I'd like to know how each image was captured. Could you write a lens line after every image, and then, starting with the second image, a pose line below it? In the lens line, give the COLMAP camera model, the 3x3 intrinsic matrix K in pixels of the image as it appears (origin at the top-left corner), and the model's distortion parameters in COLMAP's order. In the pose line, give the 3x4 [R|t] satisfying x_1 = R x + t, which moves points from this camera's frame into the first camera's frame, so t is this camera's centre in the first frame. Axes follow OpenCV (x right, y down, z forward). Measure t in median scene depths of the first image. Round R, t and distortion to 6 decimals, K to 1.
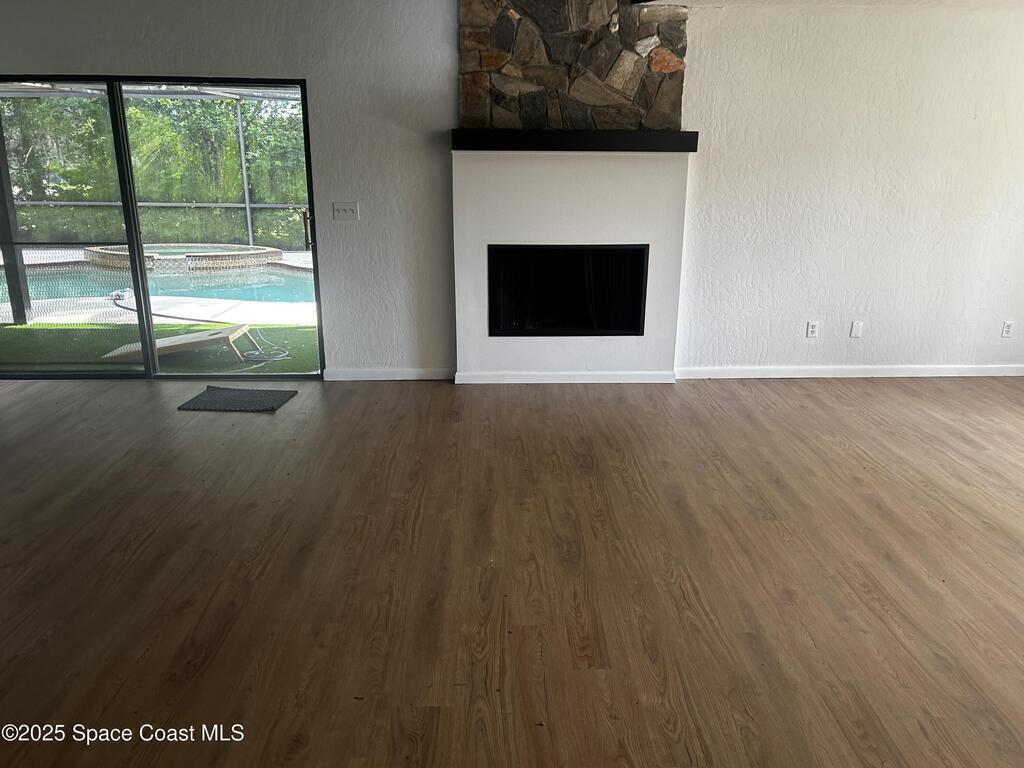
lens RADIAL K [[776.7, 0, 512.0], [0, 776.7, 384.0], [0, 0, 1]] dist [0.073462, -0.104477]
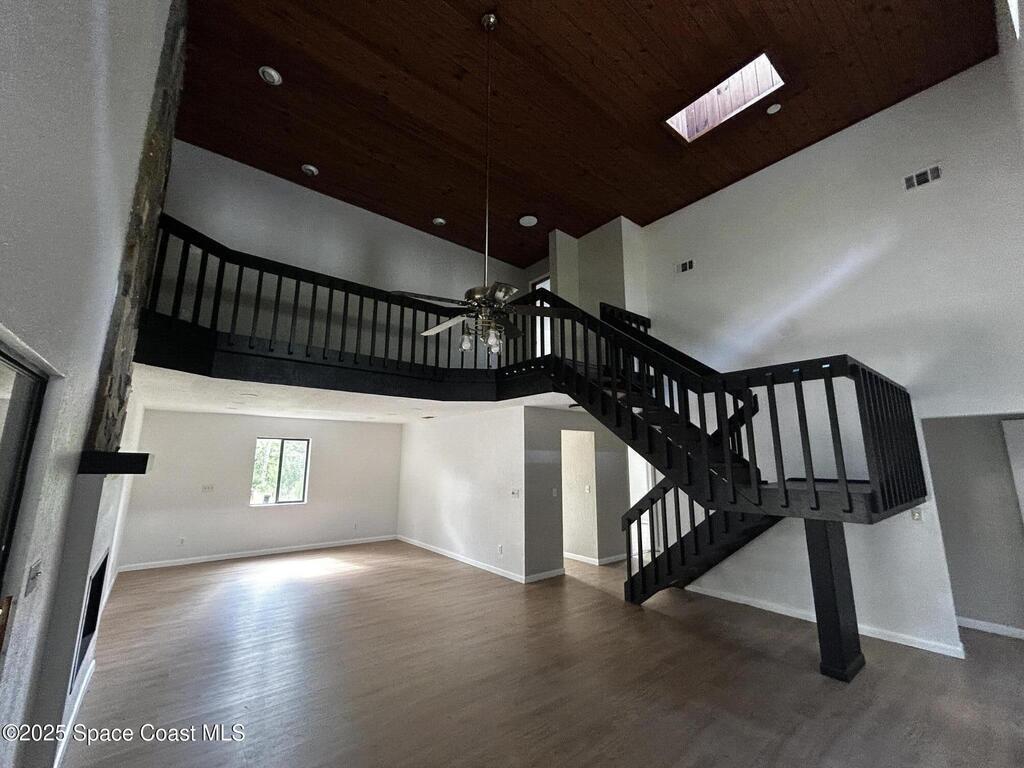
lens RADIAL K [[411.8, 0, 512.0], [0, 411.8, 384.0], [0, 0, 1]] dist [-0.001830, 0.000081]
pose [[-0.598998, 0.138944, 0.788604, -0.783556], [0.228569, 0.973525, 0.002089, -0.310319], [-0.767436, 0.181502, -0.614898, 0.948858]]
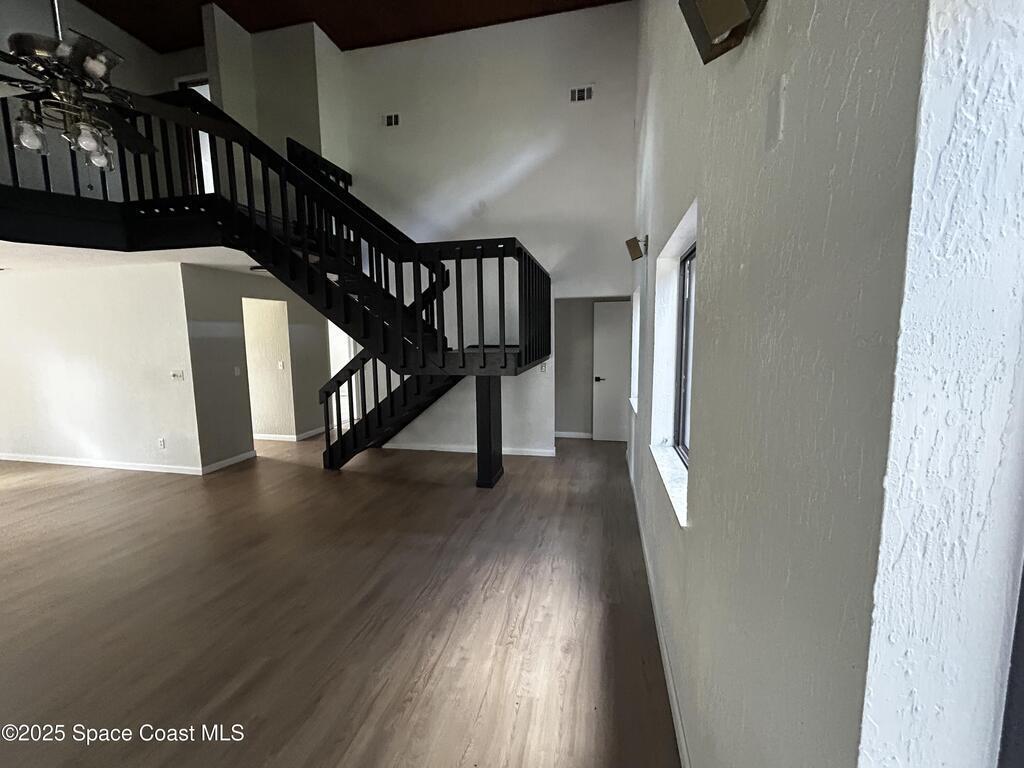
lens RADIAL K [[411.9, 0, 512.0], [0, 411.9, 384.0], [0, 0, 1]] dist [-0.014214, -0.000330]
pose [[-0.969128, -0.025053, 0.245283, -0.780968], [0.077355, 0.913700, 0.398960, -0.291272], [-0.234110, 0.405617, -0.883554, 0.918846]]
